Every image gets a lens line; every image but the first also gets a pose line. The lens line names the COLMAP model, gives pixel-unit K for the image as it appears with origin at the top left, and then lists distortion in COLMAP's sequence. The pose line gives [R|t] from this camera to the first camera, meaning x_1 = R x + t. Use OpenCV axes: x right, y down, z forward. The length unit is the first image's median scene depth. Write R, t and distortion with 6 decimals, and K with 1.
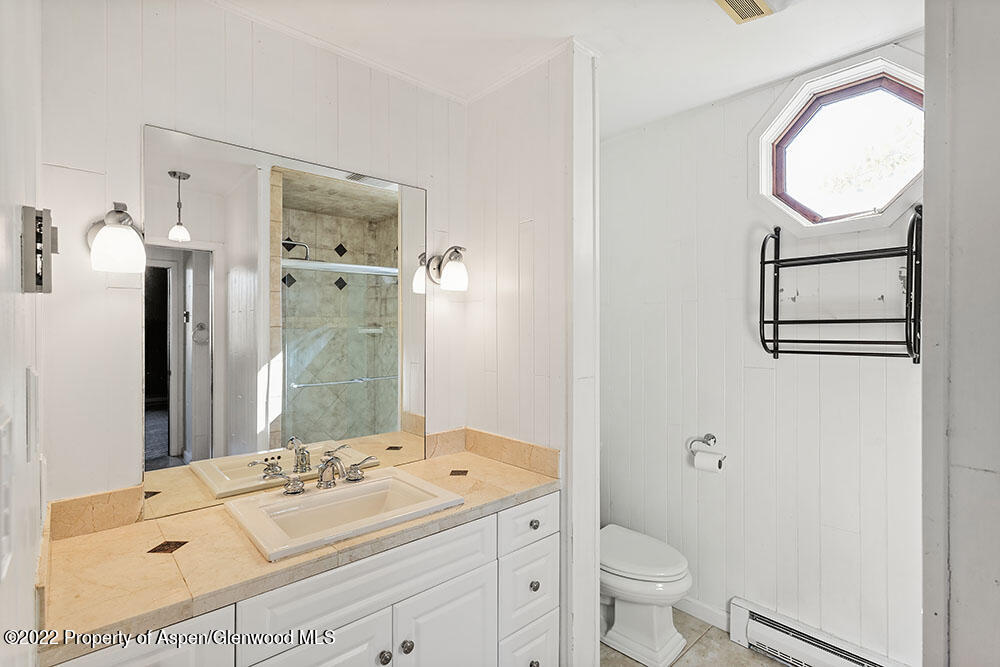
lens RADIAL K [[481.0, 0, 502.6], [0, 481.0, 332.2], [0, 0, 1]] dist [0.002151, 0.000339]
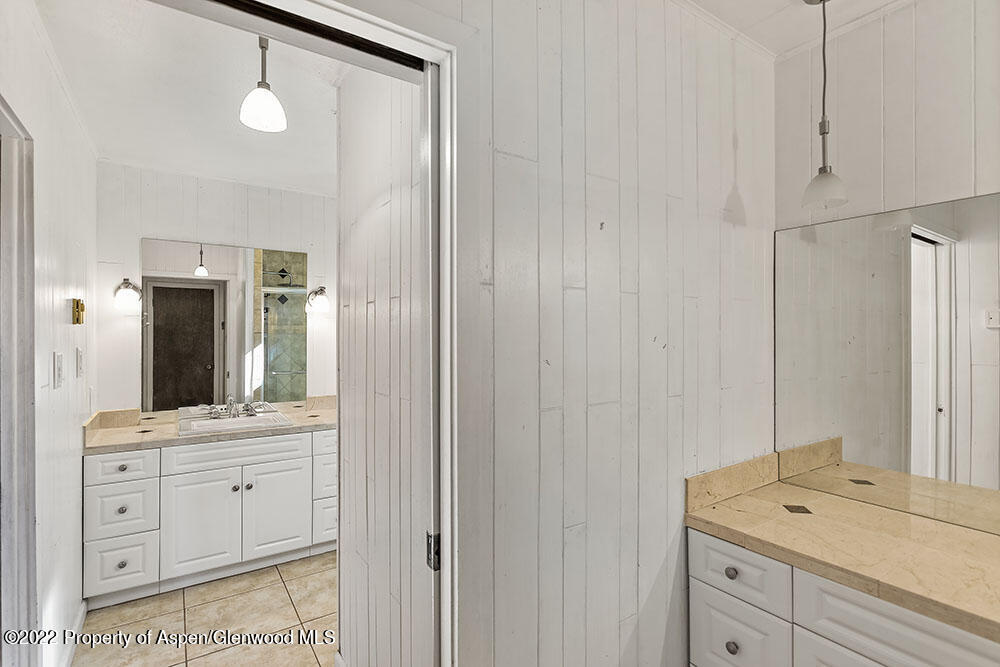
lens RADIAL K [[481.0, 0, 497.5], [0, 481.0, 334.1], [0, 0, 1]] dist [0.002151, 0.000339]
pose [[0.989964, -0.001947, -0.141305, 0.482712], [0.001246, 0.999986, -0.005049, 0.000946], [0.141313, 0.004822, 0.989953, -0.381373]]
